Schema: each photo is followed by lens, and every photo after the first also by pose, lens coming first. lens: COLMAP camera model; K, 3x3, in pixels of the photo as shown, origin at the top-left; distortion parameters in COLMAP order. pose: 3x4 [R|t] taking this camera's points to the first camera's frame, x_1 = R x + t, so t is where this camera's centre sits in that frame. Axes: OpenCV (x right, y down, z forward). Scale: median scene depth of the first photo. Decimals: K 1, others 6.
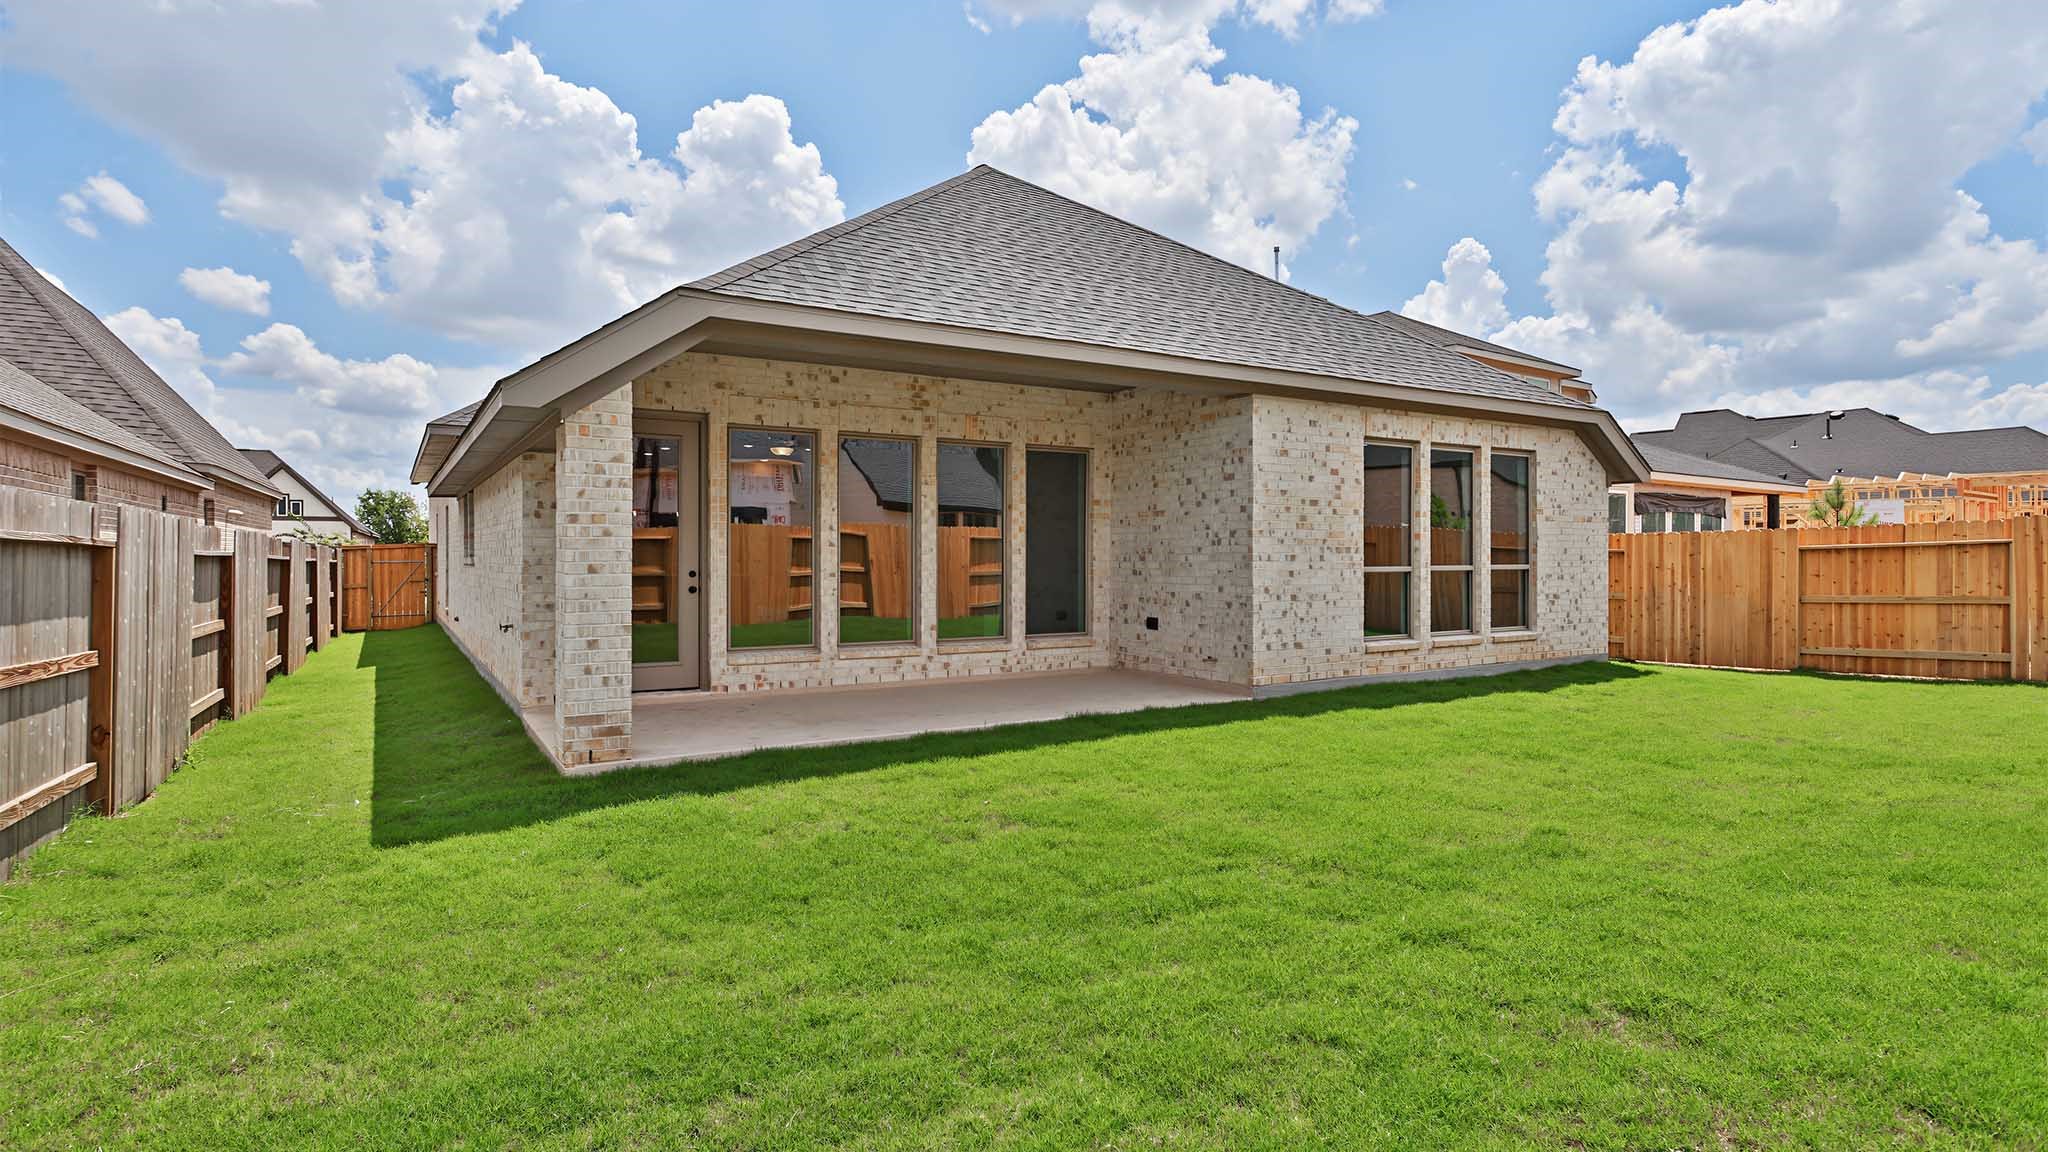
lens RADIAL K [[961.4, 0, 1036.9], [0, 961.4, 567.4], [0, 0, 1]] dist [-0.010823, 0.002338]
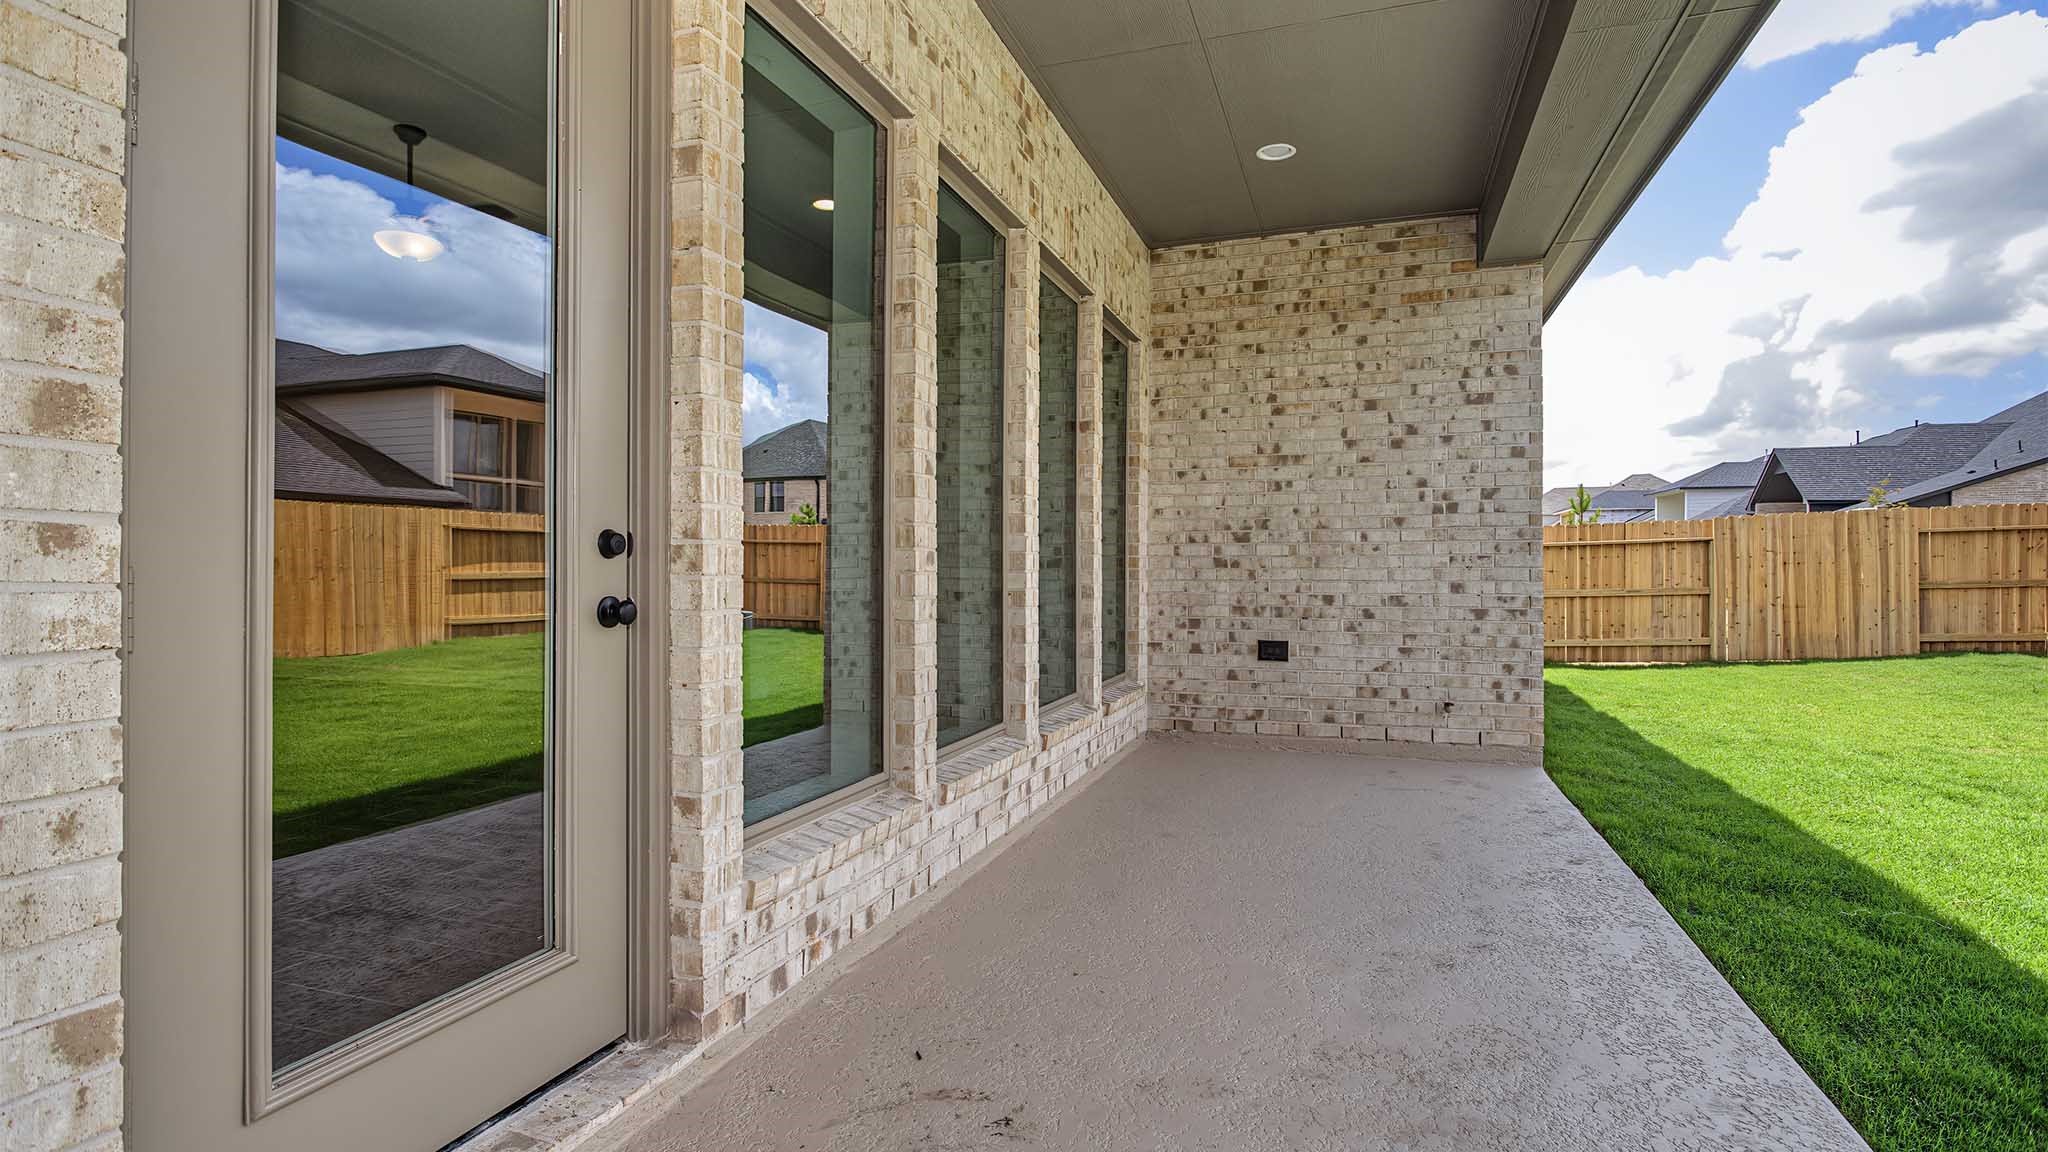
lens RADIAL K [[961.4, 0, 1008.0], [0, 961.4, 563.3], [0, 0, 1]] dist [-0.010823, 0.002338]
pose [[0.793136, 0.003740, 0.609033, -0.354277], [0.005008, 0.999907, -0.012662, 0.012519], [-0.609024, 0.013092, 0.793044, 0.639459]]
